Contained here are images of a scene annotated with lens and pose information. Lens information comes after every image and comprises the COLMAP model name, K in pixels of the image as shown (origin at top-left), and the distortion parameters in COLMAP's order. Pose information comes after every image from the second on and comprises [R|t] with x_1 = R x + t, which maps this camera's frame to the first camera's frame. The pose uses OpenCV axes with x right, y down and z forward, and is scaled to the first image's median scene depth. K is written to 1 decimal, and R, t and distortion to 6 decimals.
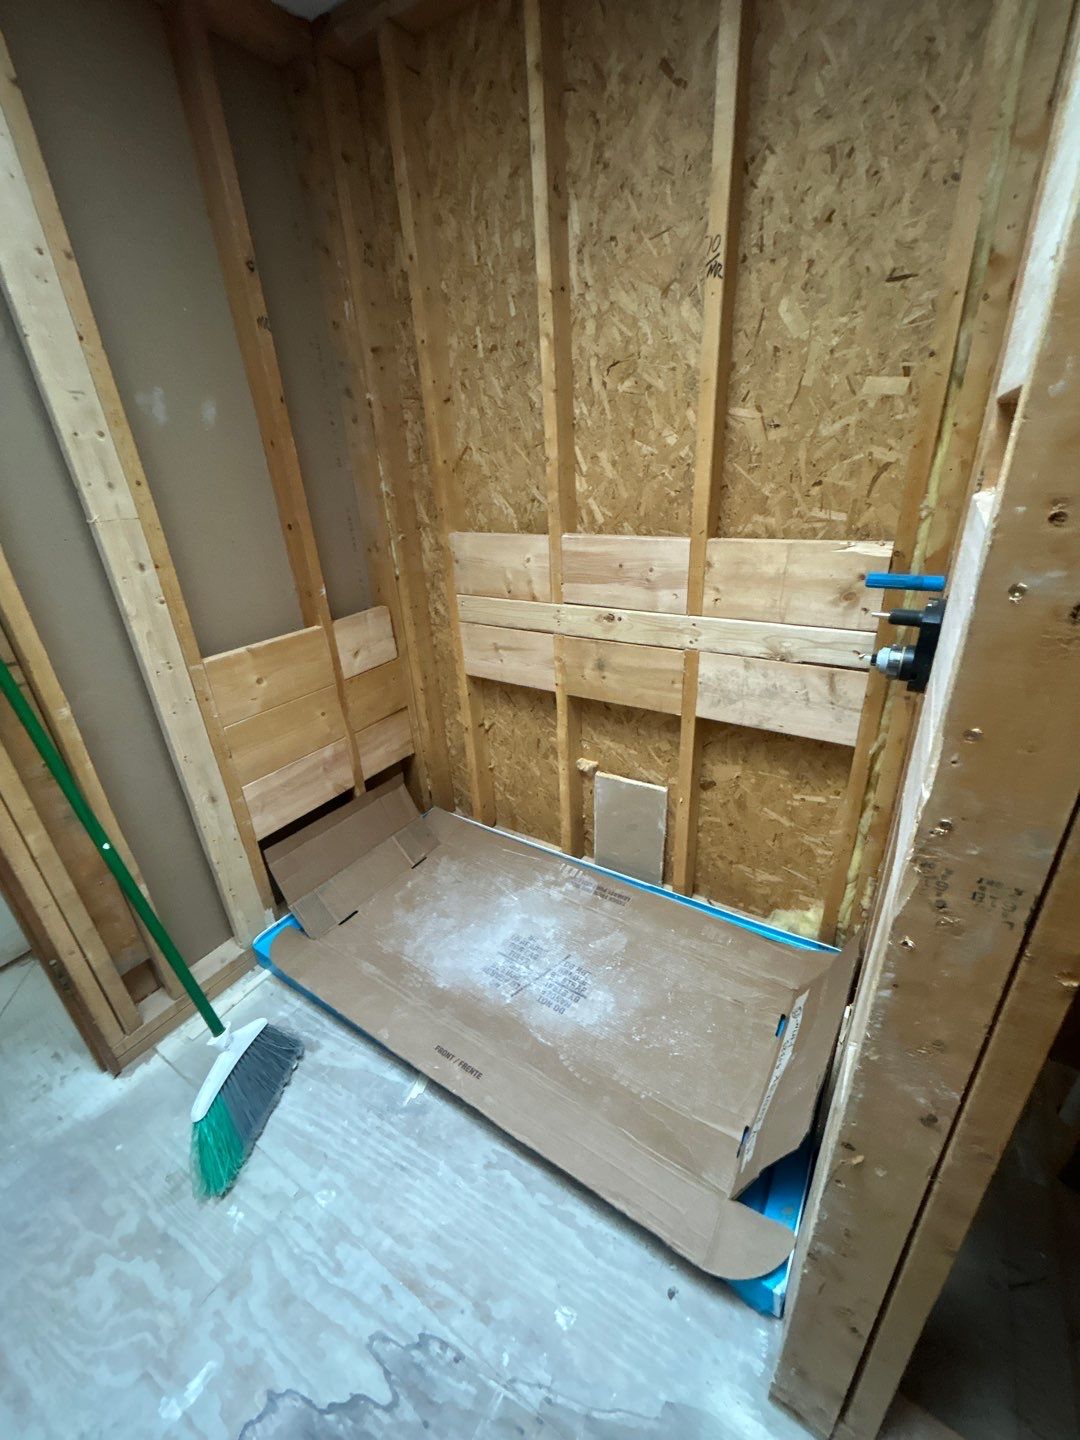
lens RADIAL K [[583.3, 0, 541.8], [0, 583.3, 717.6], [0, 0, 1]] dist [-0.001324, 0.000966]
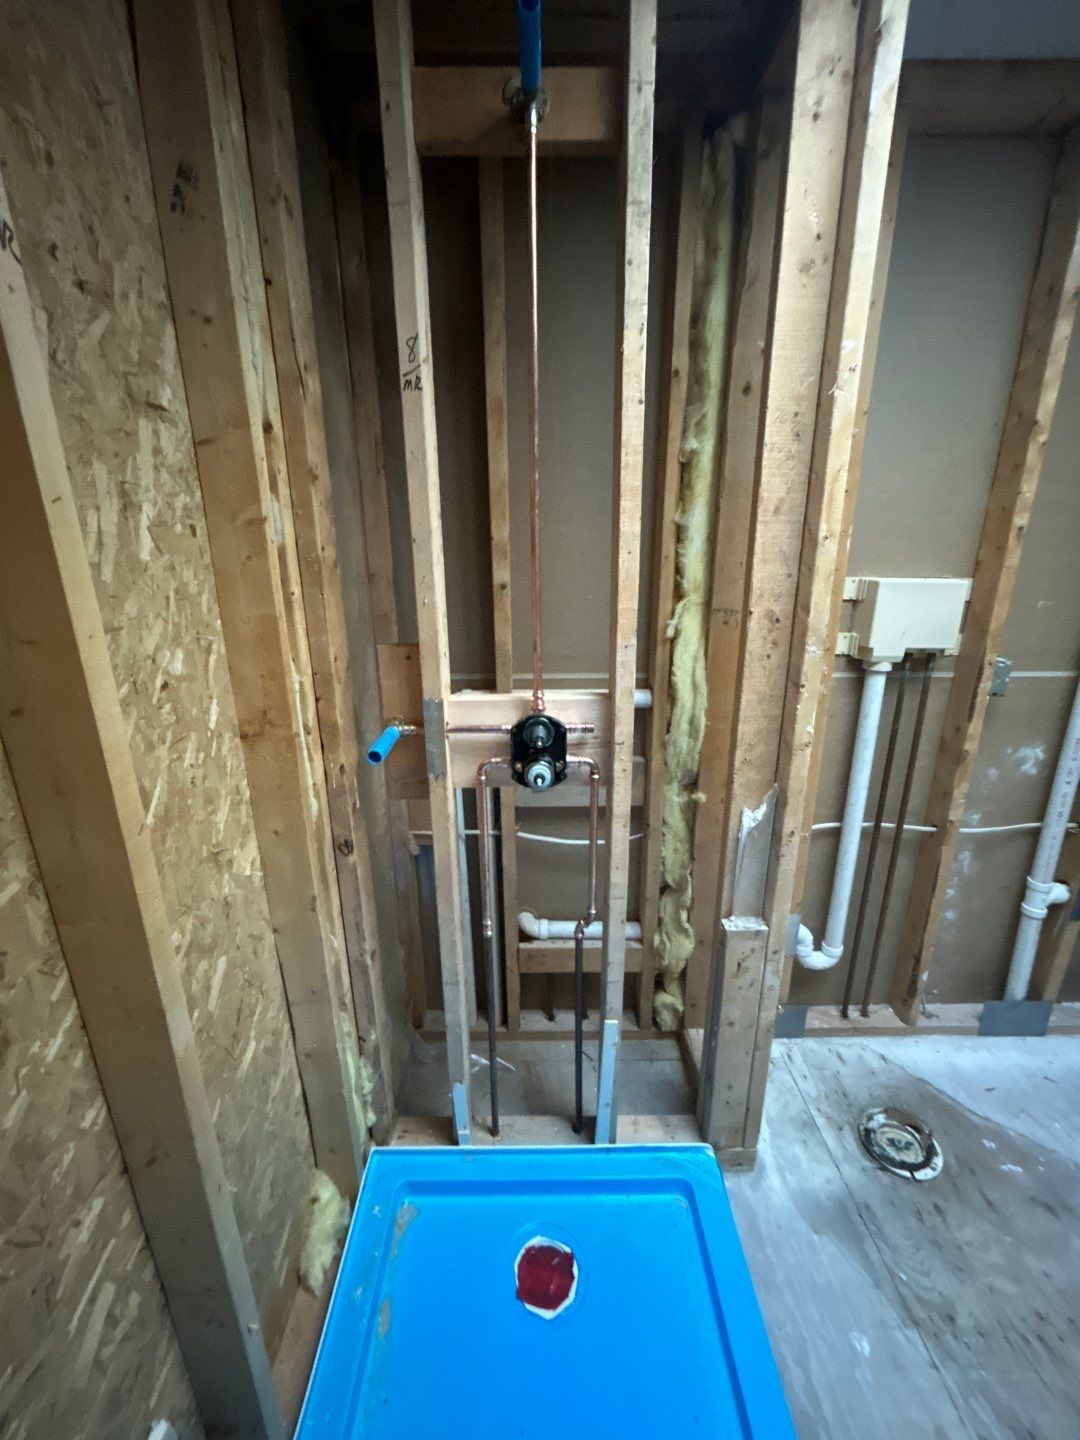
lens RADIAL K [[583.3, 0, 539.6], [0, 583.3, 718.1], [0, 0, 1]] dist [-0.001324, 0.000966]
pose [[-0.549368, -0.181657, 0.815595, -0.218586], [0.382594, 0.813066, 0.438801, -0.445759], [-0.742844, 0.553105, -0.377171, 0.869462]]
